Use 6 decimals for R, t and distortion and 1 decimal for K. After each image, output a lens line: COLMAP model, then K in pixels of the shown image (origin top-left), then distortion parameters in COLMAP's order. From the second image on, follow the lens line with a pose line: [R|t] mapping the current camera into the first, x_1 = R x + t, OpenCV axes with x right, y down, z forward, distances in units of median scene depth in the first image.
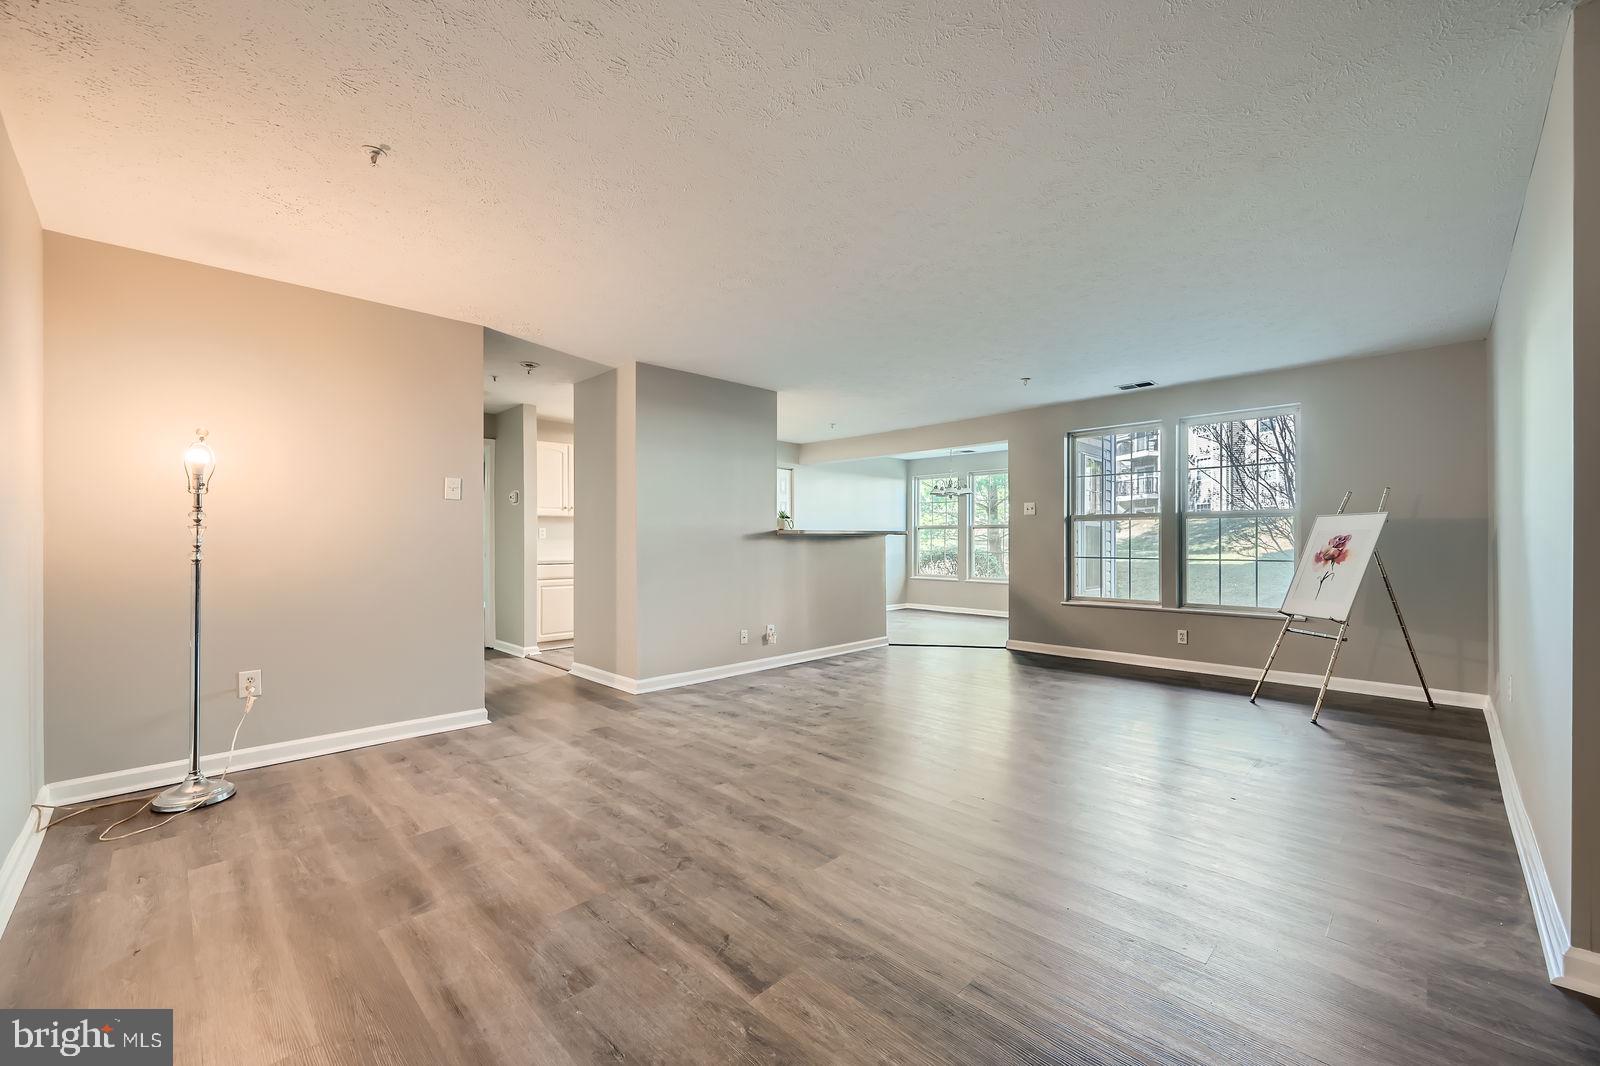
lens RADIAL K [[637.1, 0, 799.5], [0, 637.1, 544.3], [0, 0, 1]] dist [-0.000201, -0.000301]
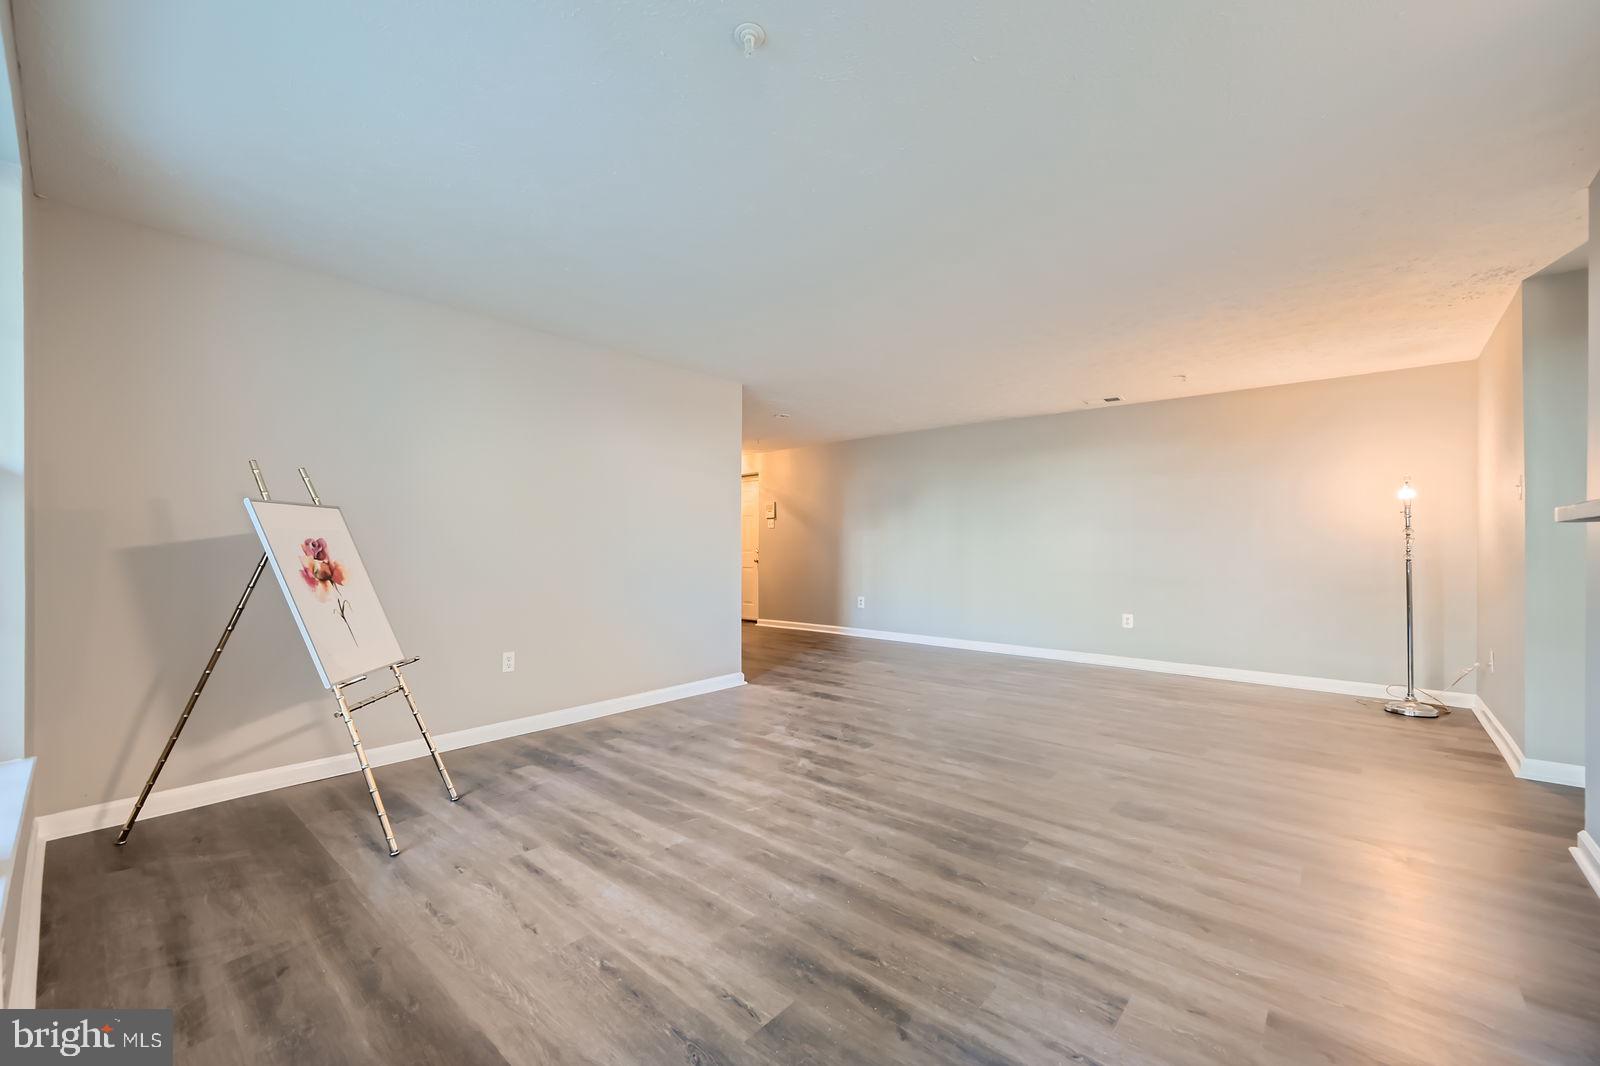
lens RADIAL K [[637.1, 0, 799.5], [0, 637.1, 544.3], [0, 0, 1]] dist [-0.000201, -0.000301]
pose [[-0.997694, 0.000111, -0.067868, 0.407769], [-0.000027, 0.999998, 0.002034, -0.009513], [0.067868, 0.002031, -0.997692, 1.524256]]
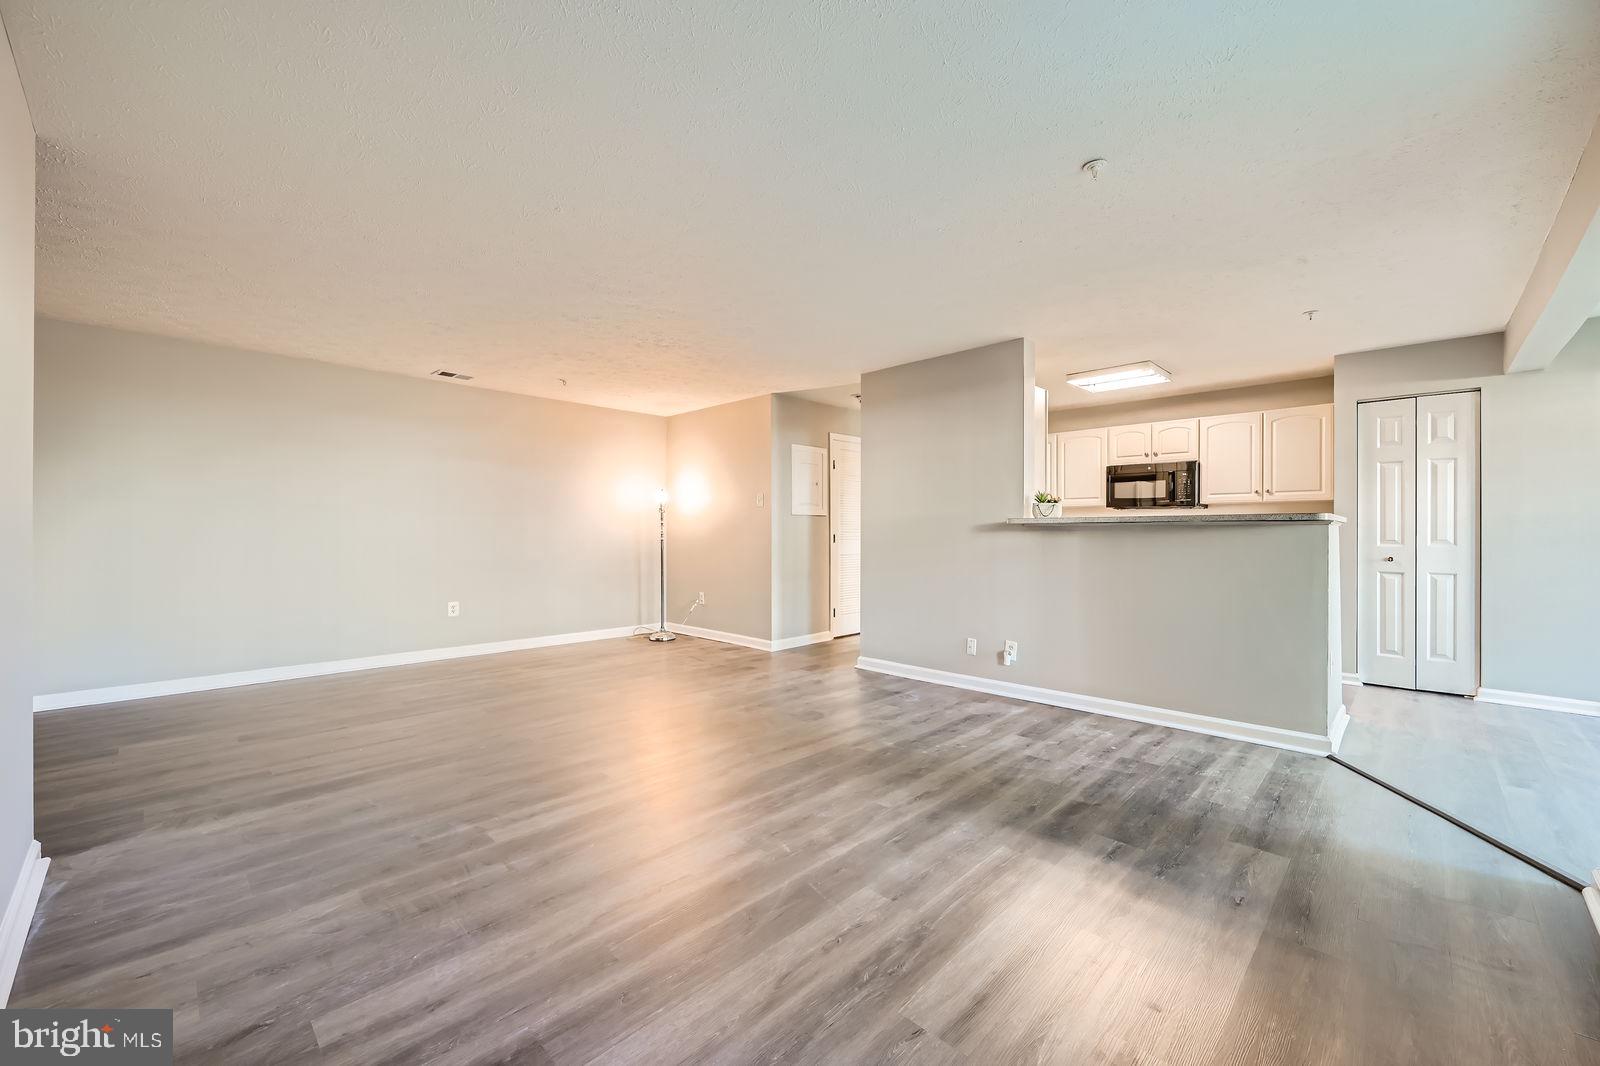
lens RADIAL K [[636.8, 0, 797.5], [0, 636.8, 538.3], [0, 0, 1]] dist [-0.001126, -0.000077]
pose [[0.010648, 0.009819, -0.999895, 0.910182], [-0.007151, 0.999927, 0.009744, -0.005331], [0.999918, 0.007046, 0.010717, 0.919685]]
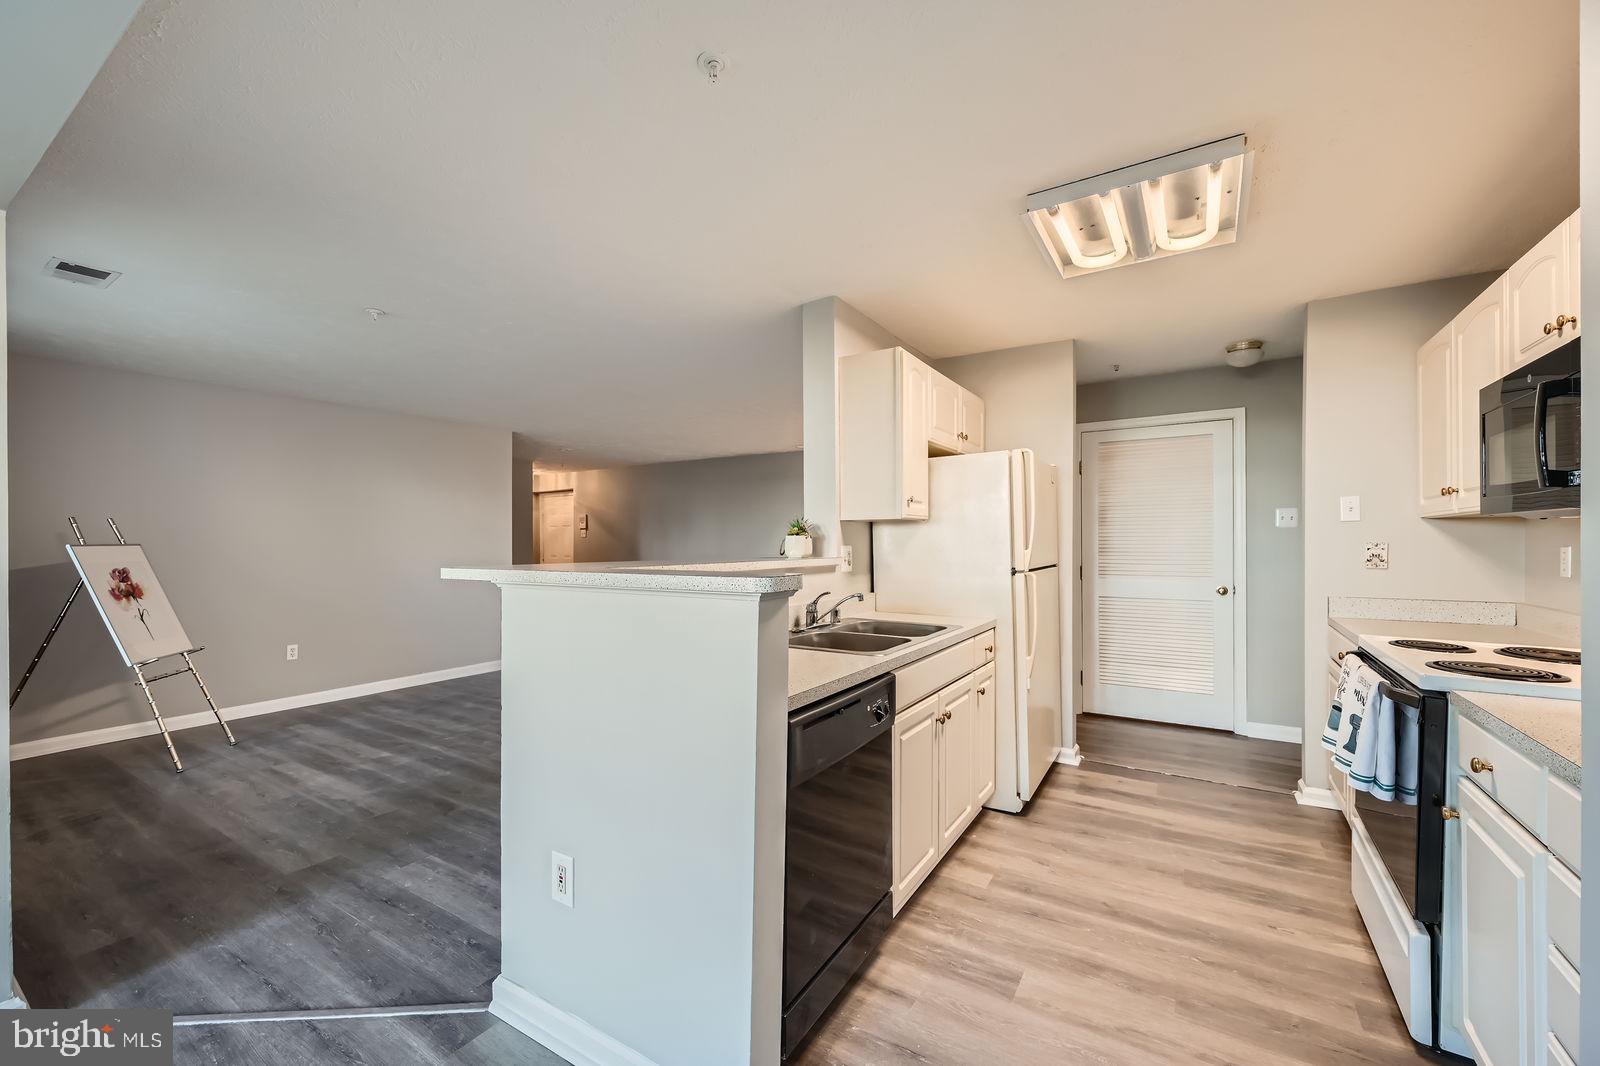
lens RADIAL K [[637.7, 0, 798.8], [0, 637.7, 540.5], [0, 0, 1]] dist [0.000906, 0.000142]
pose [[-0.975384, 0.005007, -0.220455, 0.113669], [0.004330, 0.999984, 0.003554, -0.048471], [0.220470, 0.002512, -0.975391, 1.945738]]
